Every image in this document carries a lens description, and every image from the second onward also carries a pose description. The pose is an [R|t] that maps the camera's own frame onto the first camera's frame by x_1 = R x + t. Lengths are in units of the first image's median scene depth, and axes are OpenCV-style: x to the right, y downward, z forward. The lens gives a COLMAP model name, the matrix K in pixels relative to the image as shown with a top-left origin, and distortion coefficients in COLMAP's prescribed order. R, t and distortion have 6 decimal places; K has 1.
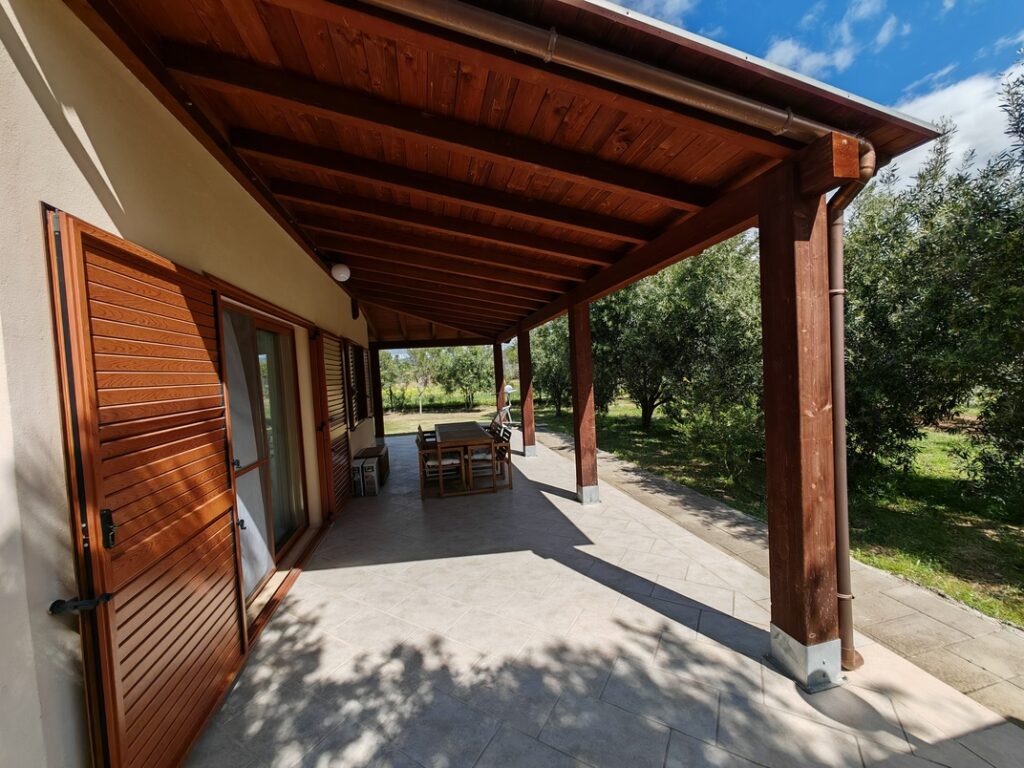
lens RADIAL K [[409.1, 0, 510.7], [0, 409.1, 368.3], [0, 0, 1]] dist [0.028785, -0.000116]
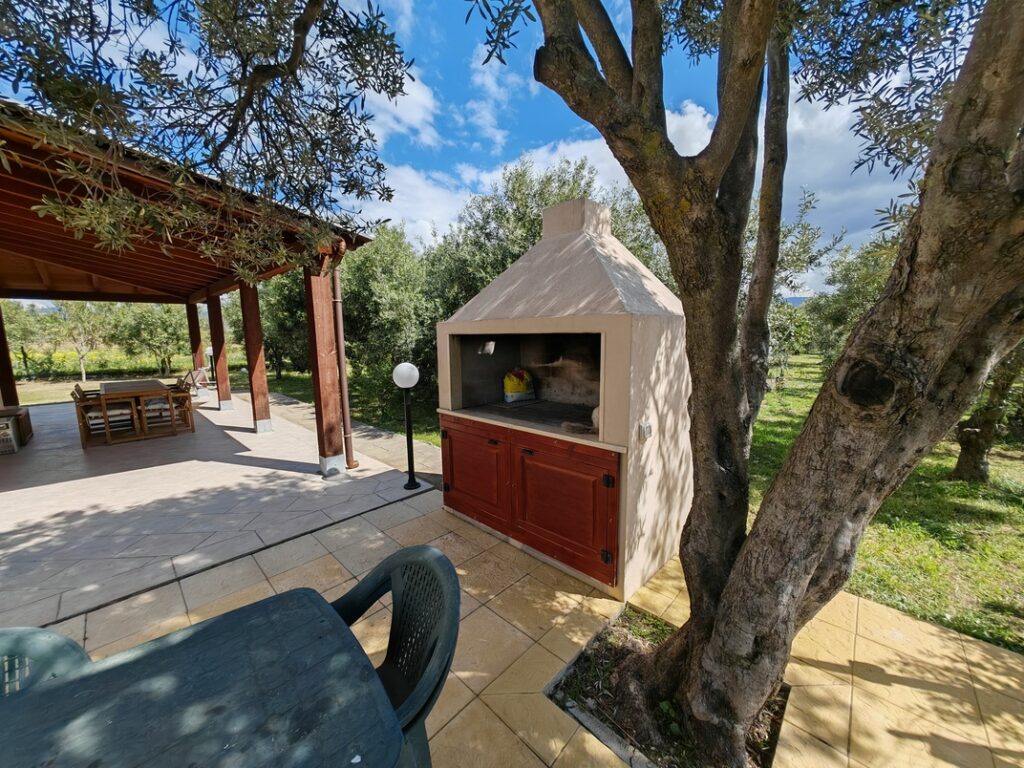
lens RADIAL K [[384.1, 0, 512.1], [0, 384.1, 385.8], [0, 0, 1]] dist [-0.000804, 0.000120]
pose [[0.812709, -0.029632, 0.581916, 0.165533], [-0.043356, 0.992862, 0.111109, -0.000206], [-0.581055, -0.115529, 0.805623, -0.632619]]
